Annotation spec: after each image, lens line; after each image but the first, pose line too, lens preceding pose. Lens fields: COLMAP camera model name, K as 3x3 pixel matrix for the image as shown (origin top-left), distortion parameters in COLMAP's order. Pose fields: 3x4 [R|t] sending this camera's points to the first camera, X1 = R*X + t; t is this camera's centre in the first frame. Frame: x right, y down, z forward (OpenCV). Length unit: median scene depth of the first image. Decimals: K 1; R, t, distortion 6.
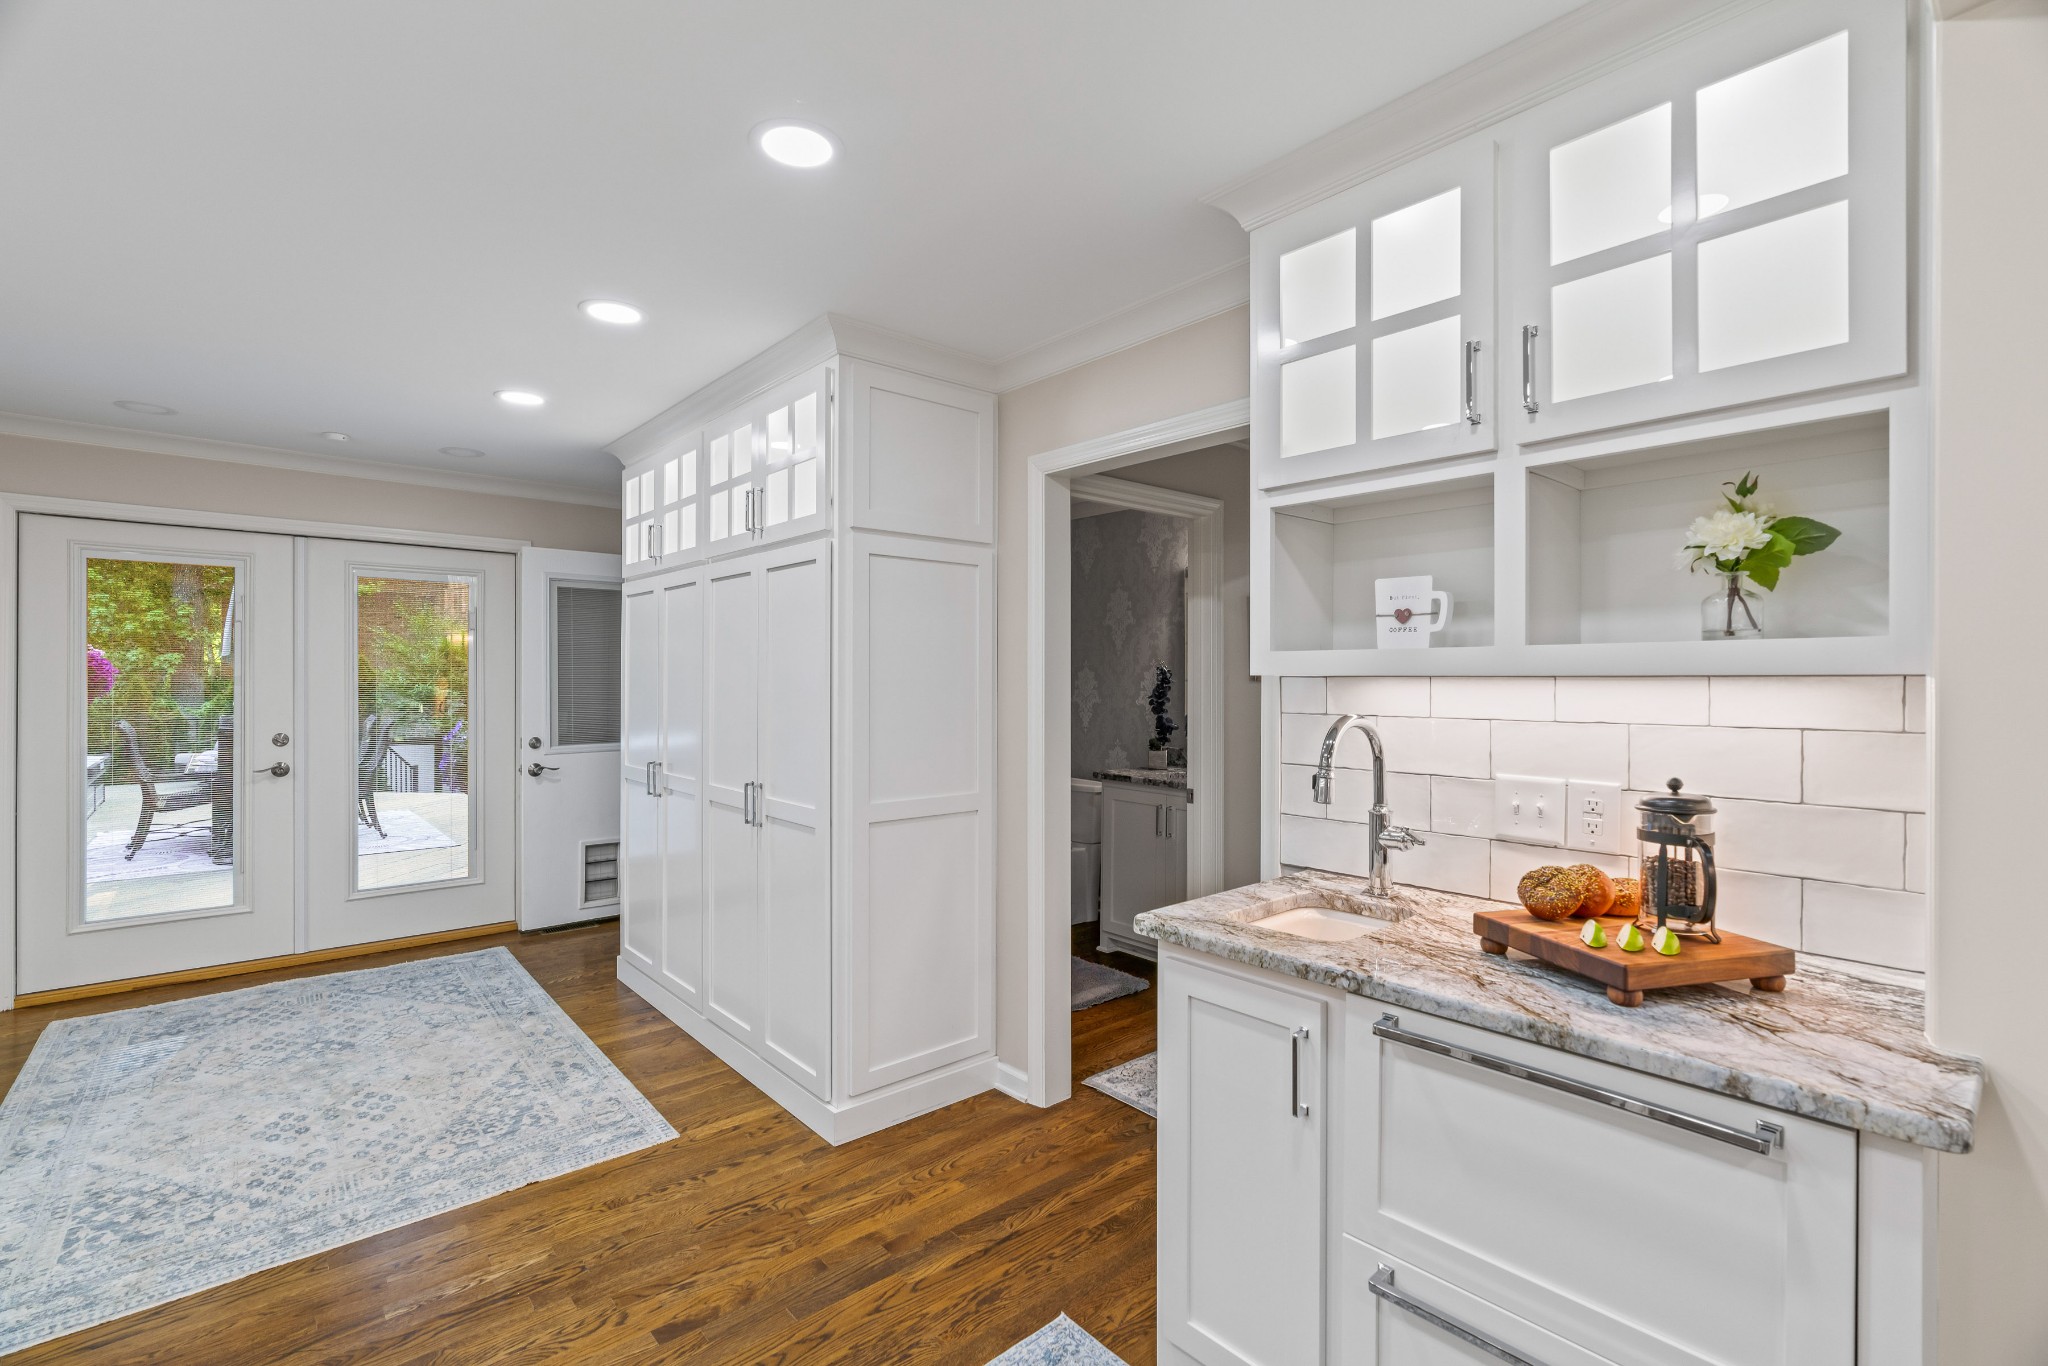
lens RADIAL K [[910.9, 0, 1015.7], [0, 910.9, 686.7], [0, 0, 1]] dist [-0.006102, 0.001399]
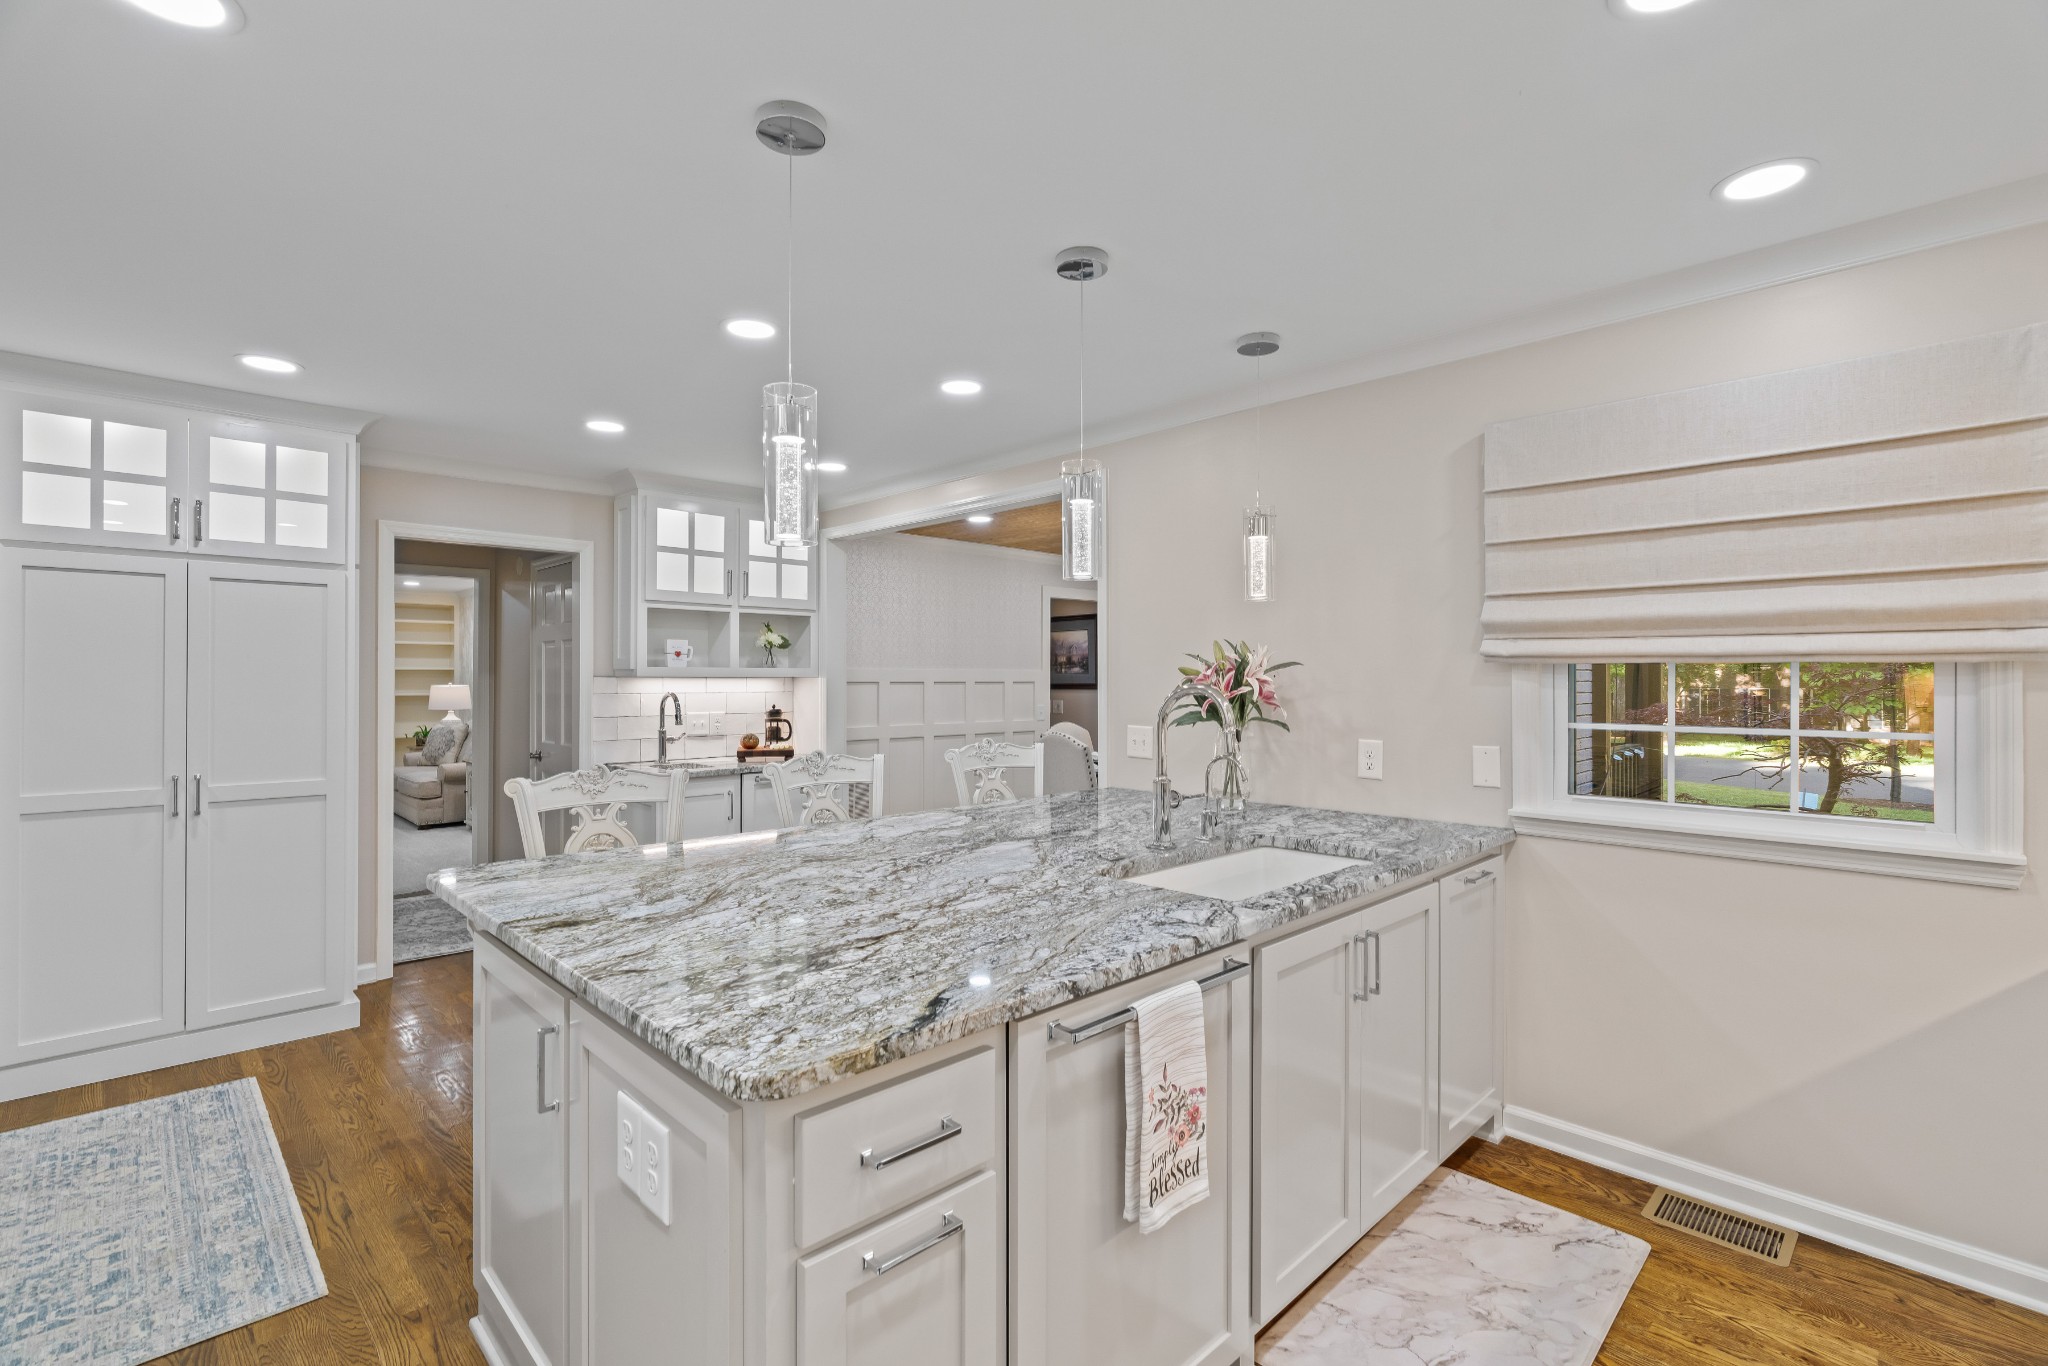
lens RADIAL K [[910.9, 0, 1007.7], [0, 910.9, 686.2], [0, 0, 1]] dist [-0.006102, 0.001399]
pose [[-0.031117, -0.010582, 0.999460, -1.580912], [0.005637, 0.999926, 0.010763, -0.005279], [-0.999500, 0.005969, -0.031055, 0.086402]]
